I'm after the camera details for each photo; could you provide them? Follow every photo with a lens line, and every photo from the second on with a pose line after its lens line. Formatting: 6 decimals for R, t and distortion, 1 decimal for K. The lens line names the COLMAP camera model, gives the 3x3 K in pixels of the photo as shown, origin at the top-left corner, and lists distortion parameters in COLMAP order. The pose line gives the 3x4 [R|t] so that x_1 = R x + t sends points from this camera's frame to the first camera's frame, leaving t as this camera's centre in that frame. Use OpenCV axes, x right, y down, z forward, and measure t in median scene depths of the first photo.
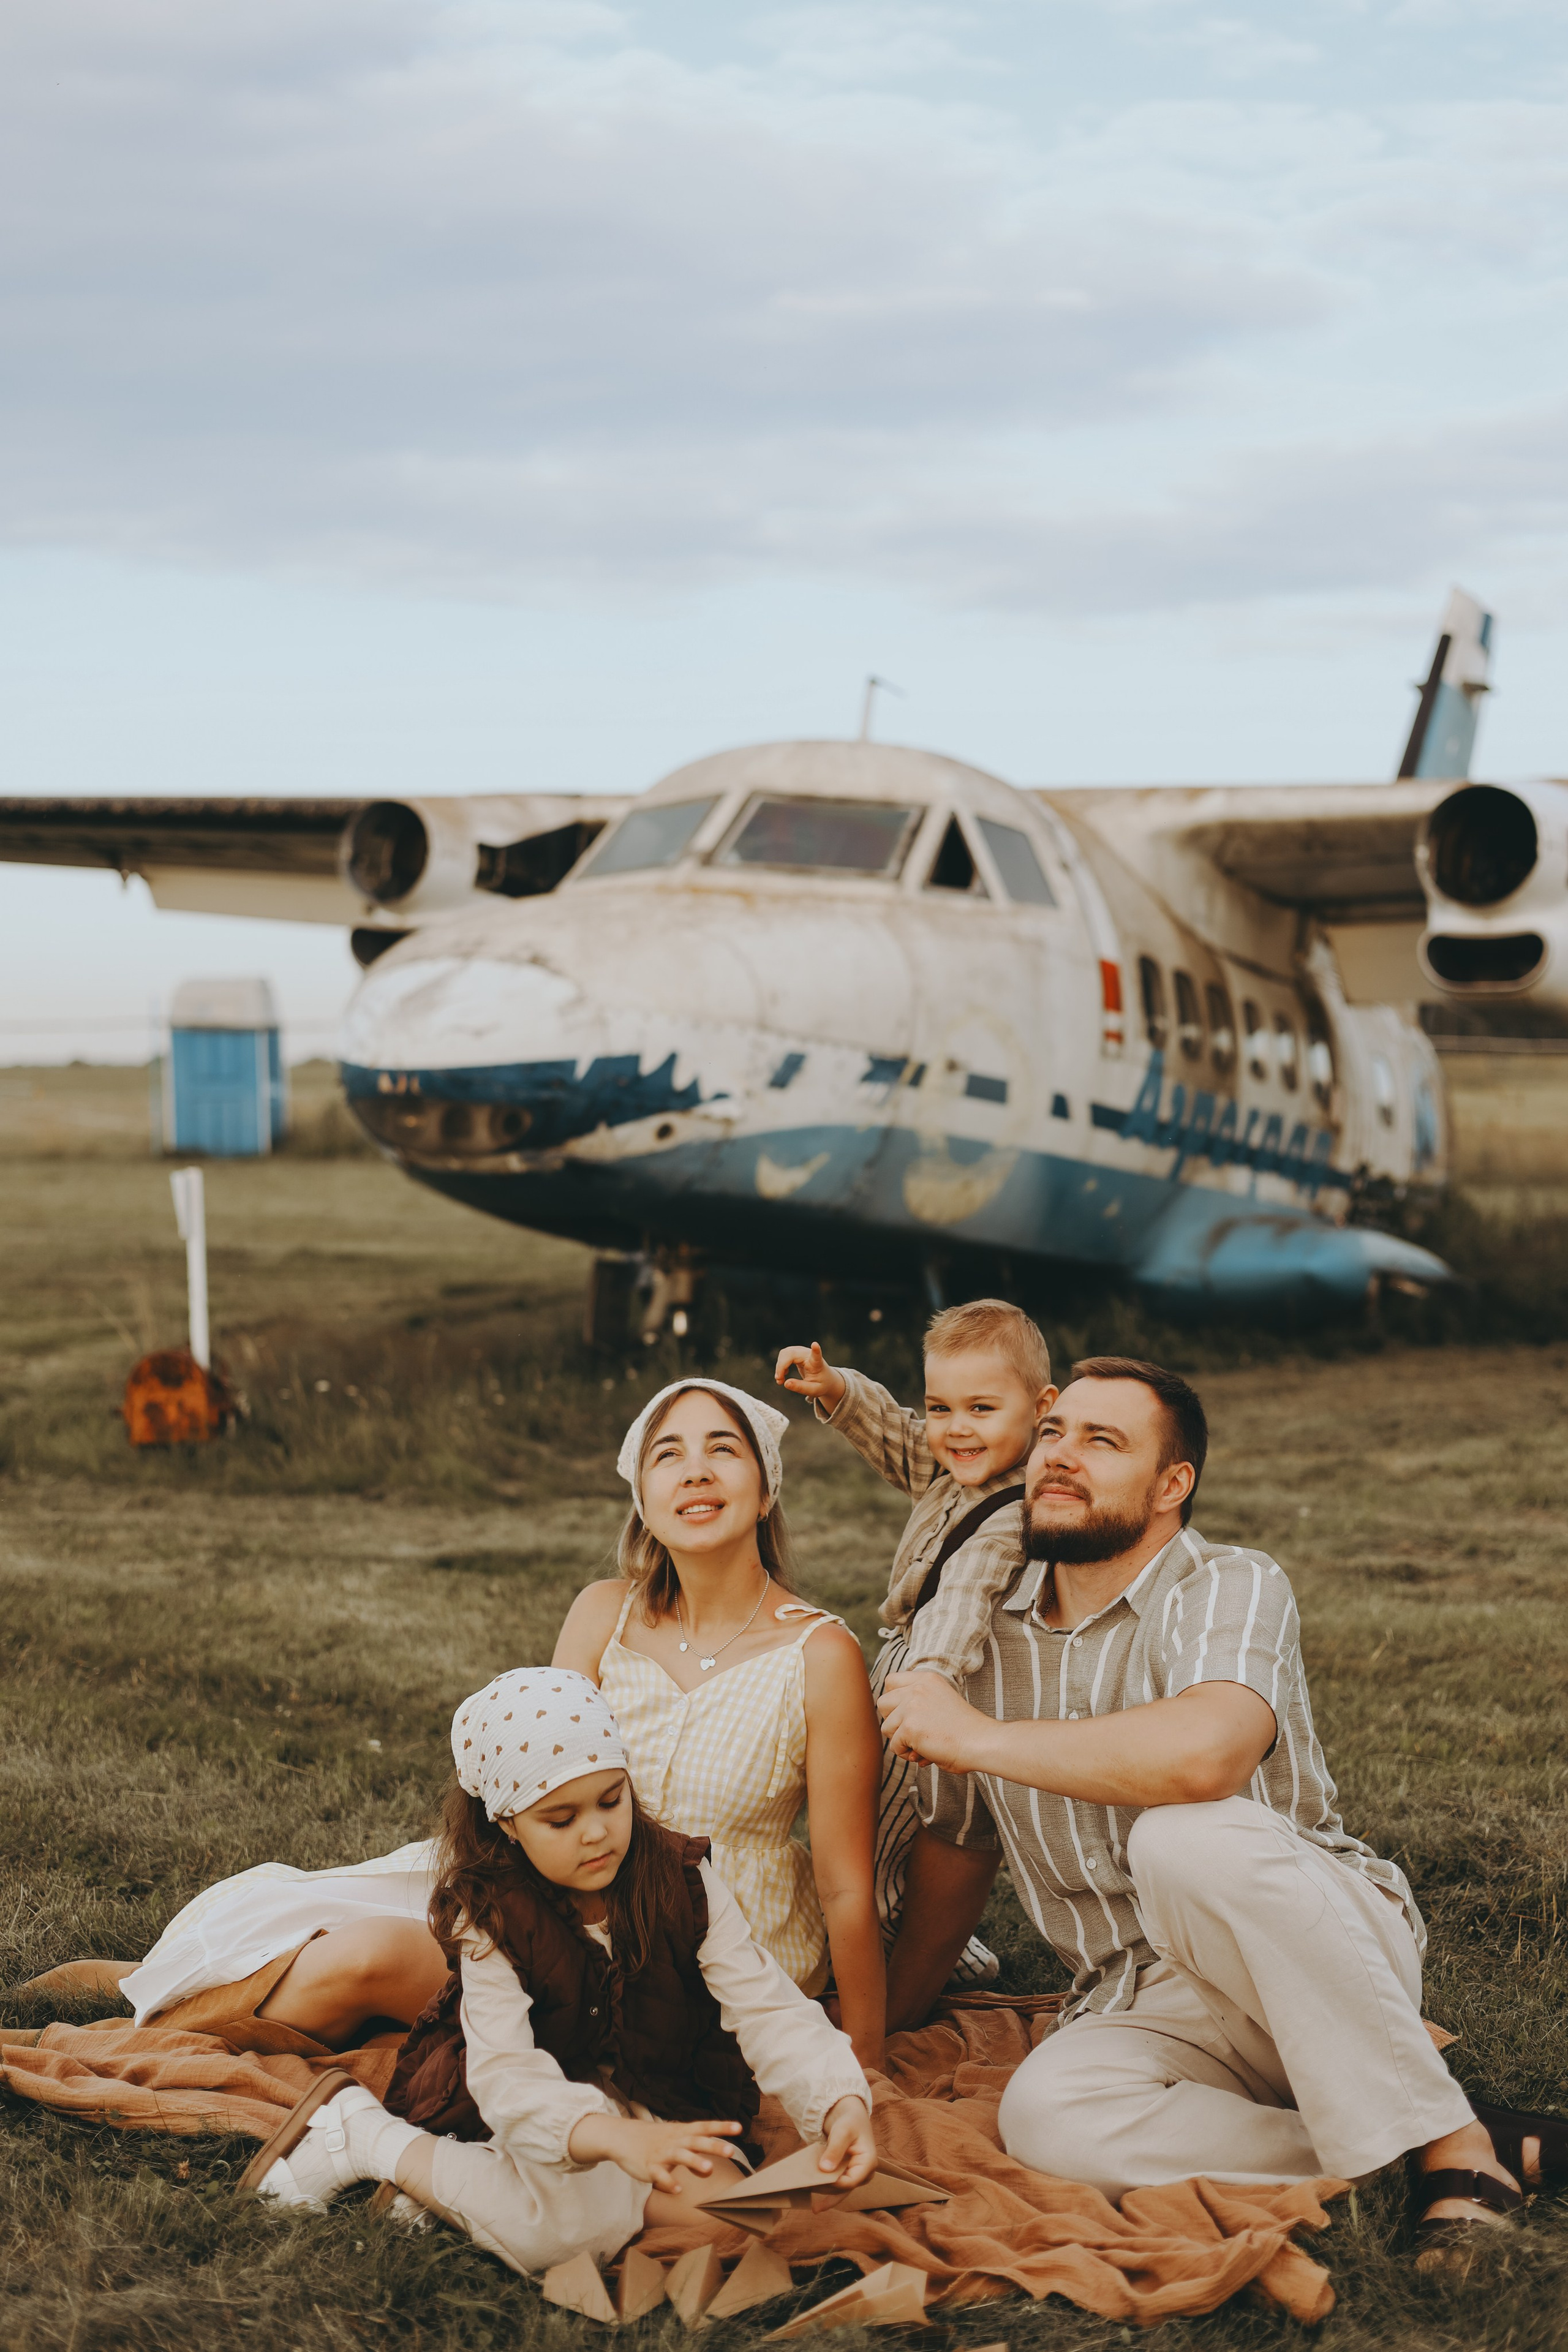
lens RADIAL K [[3288.9, 0, 784.0], [0, 3288.9, 1176.0], [0, 0, 1]] dist [0.045889, -0.202243]
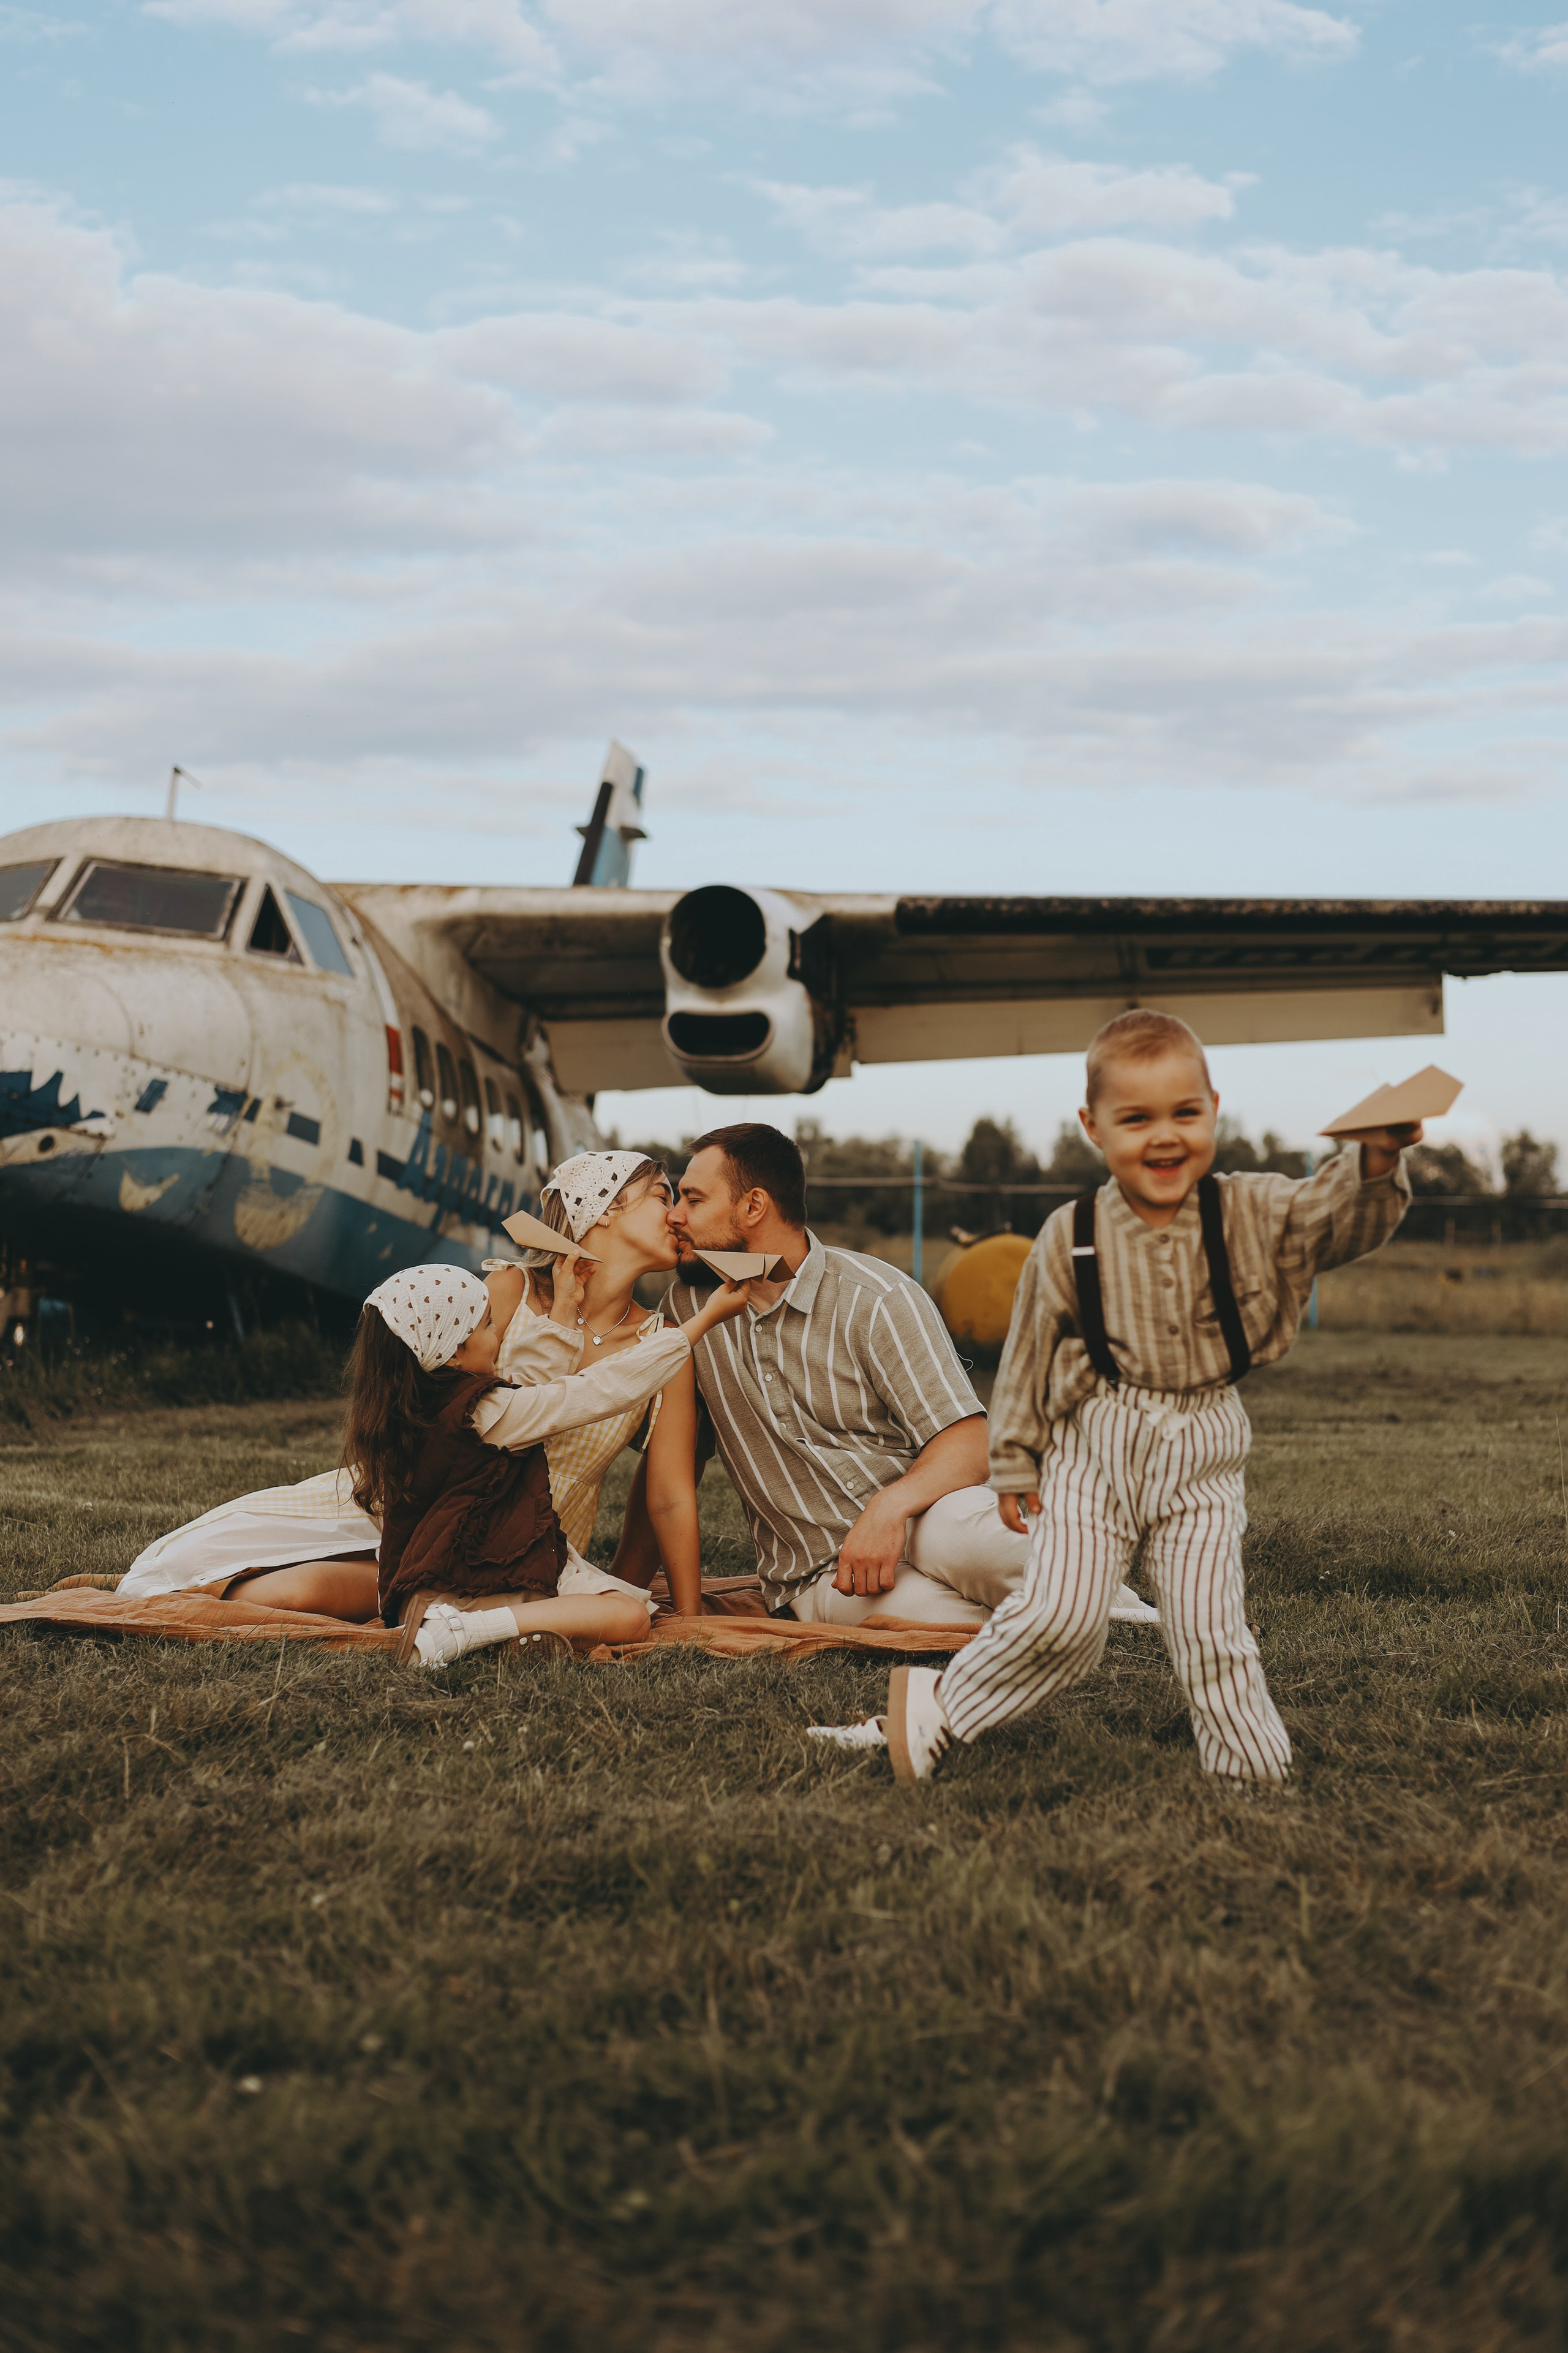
lens RADIAL K [[3316.7, 0, 807.8], [0, 3316.7, 1178.8], [0, 0, 1]] dist [0.032280, -0.038189]
pose [[0.955873, 0.019738, 0.293117, -0.104306], [-0.003646, 0.998461, -0.055346, 0.052086], [-0.293759, 0.051835, 0.954473, -0.131539]]
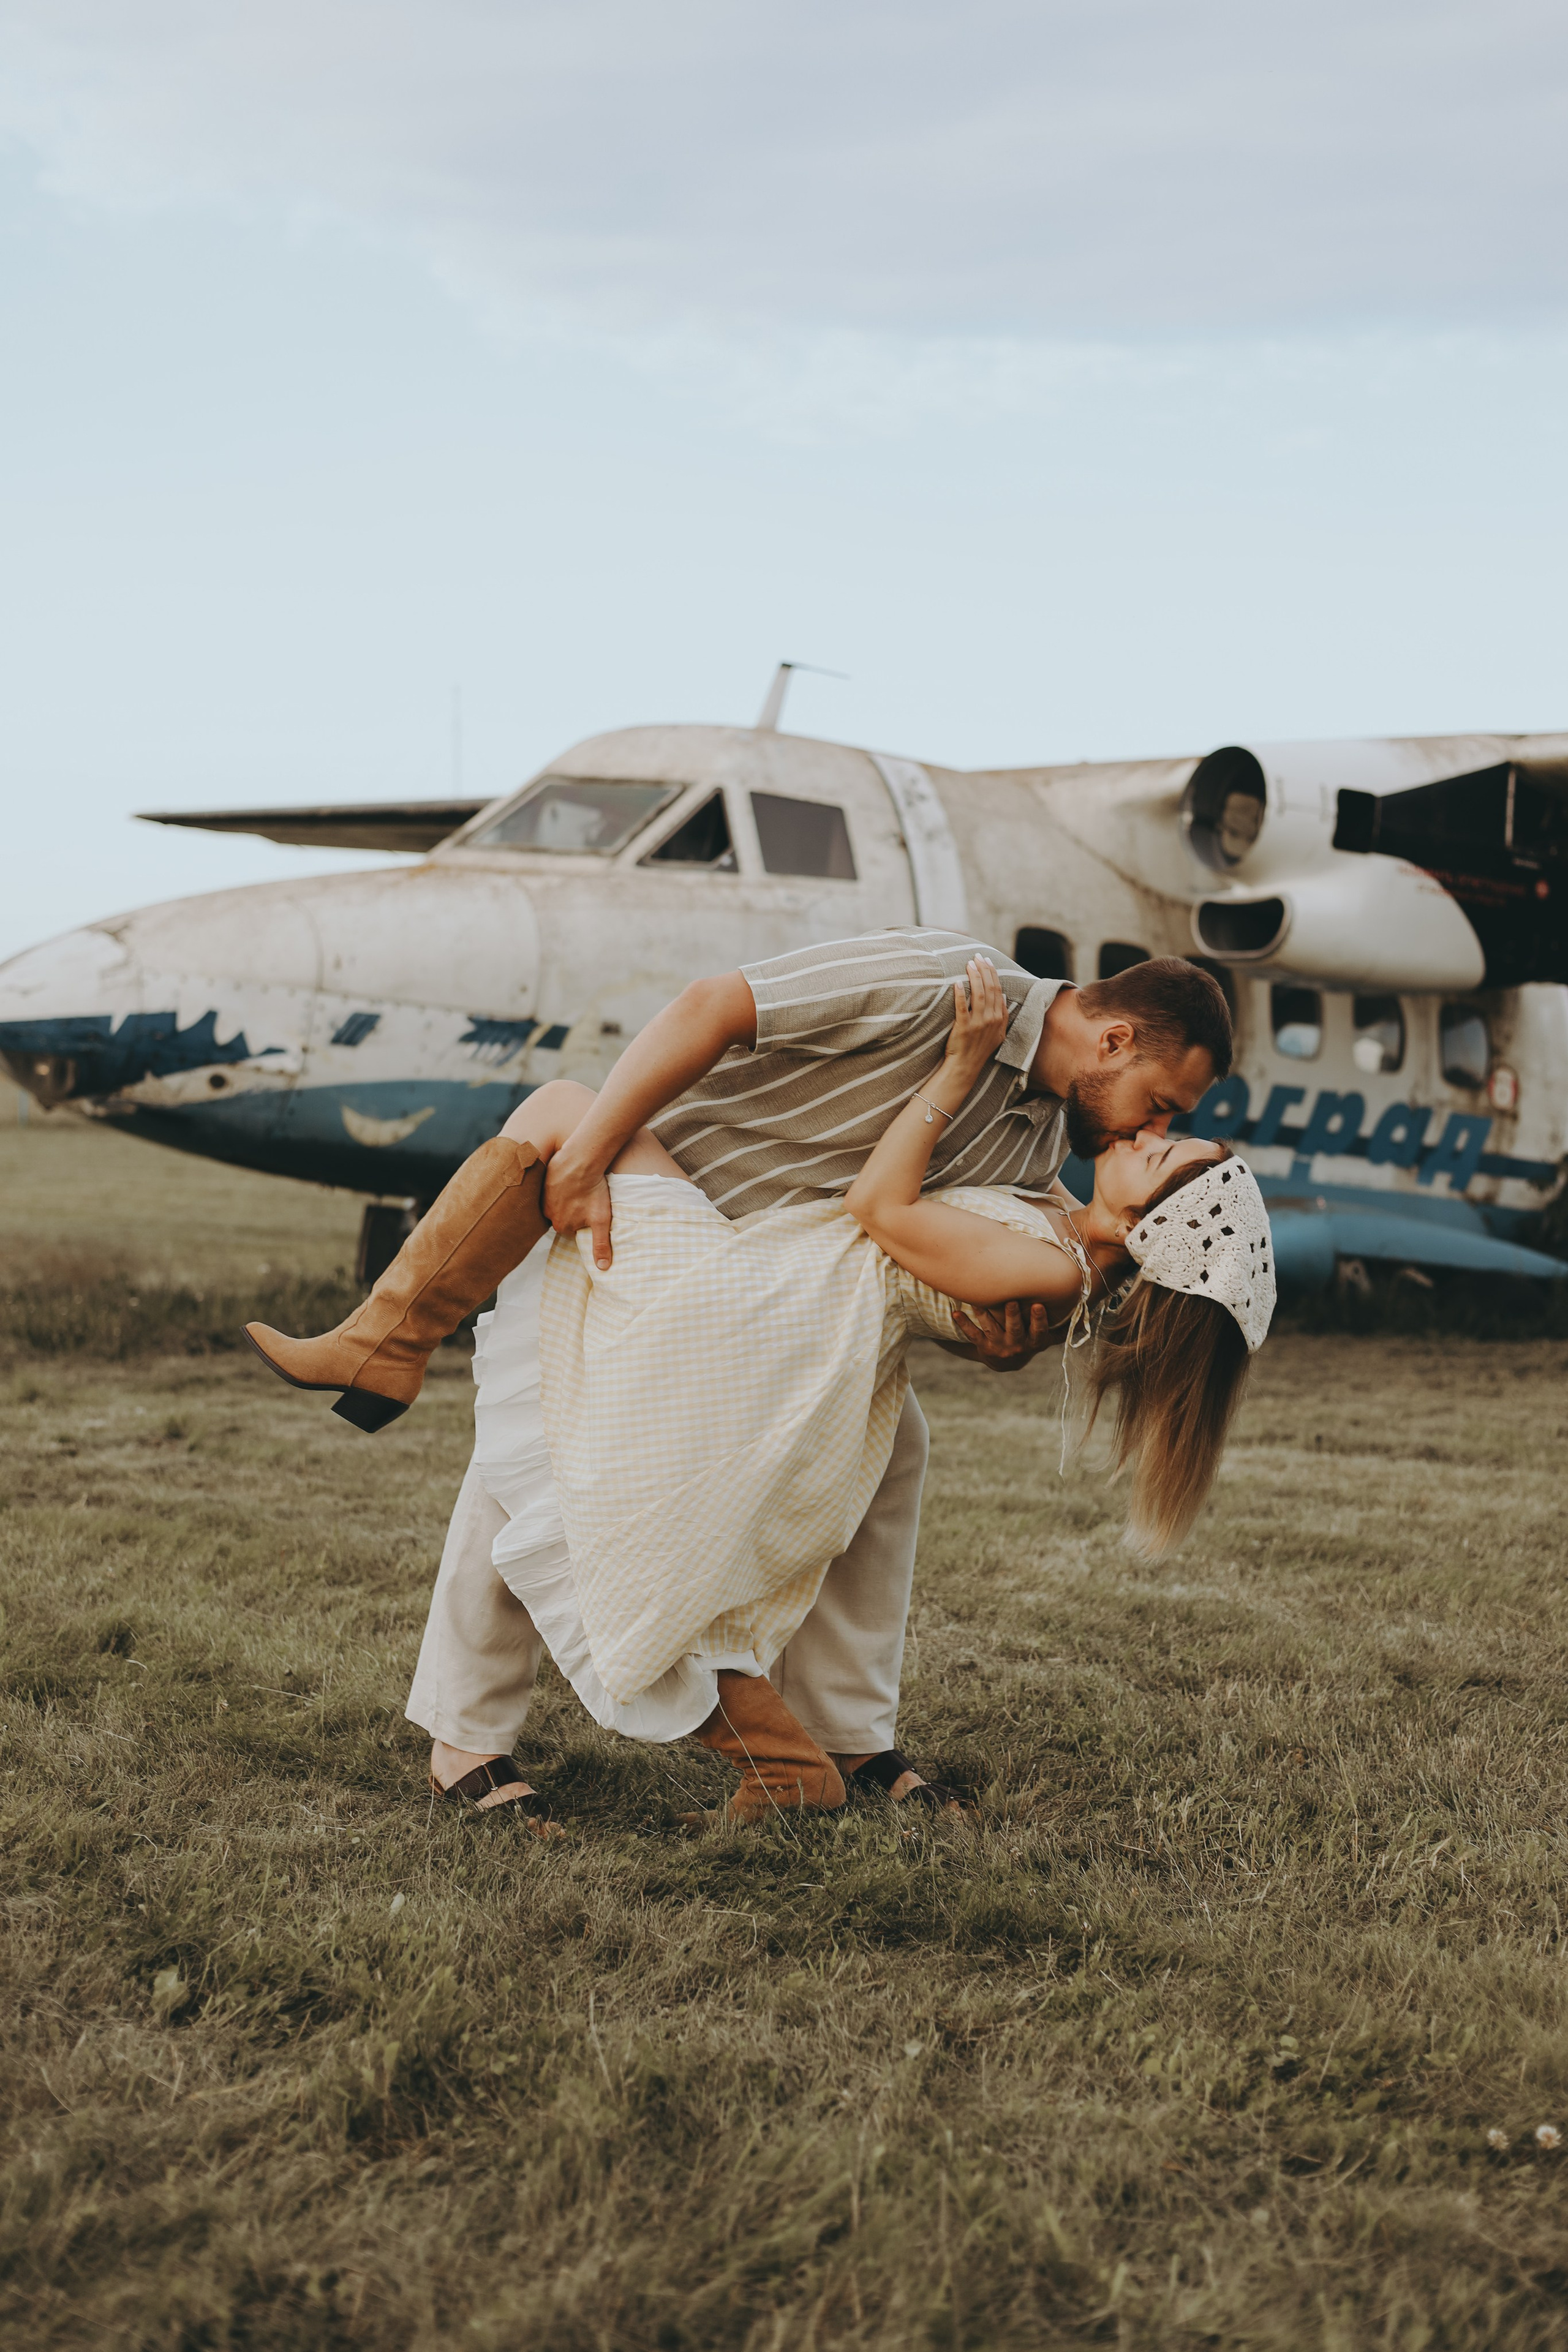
lens RADIAL K [[3315.6, 0, 807.8], [0, 3315.6, 1178.3], [0, 0, 1]] dist [0.032280, -0.038189]
pose [[0.874253, 0.026372, -0.484754, 0.600626], [-0.028183, 0.999596, 0.003552, 0.008437], [0.484652, 0.010556, 0.874643, 0.094619]]
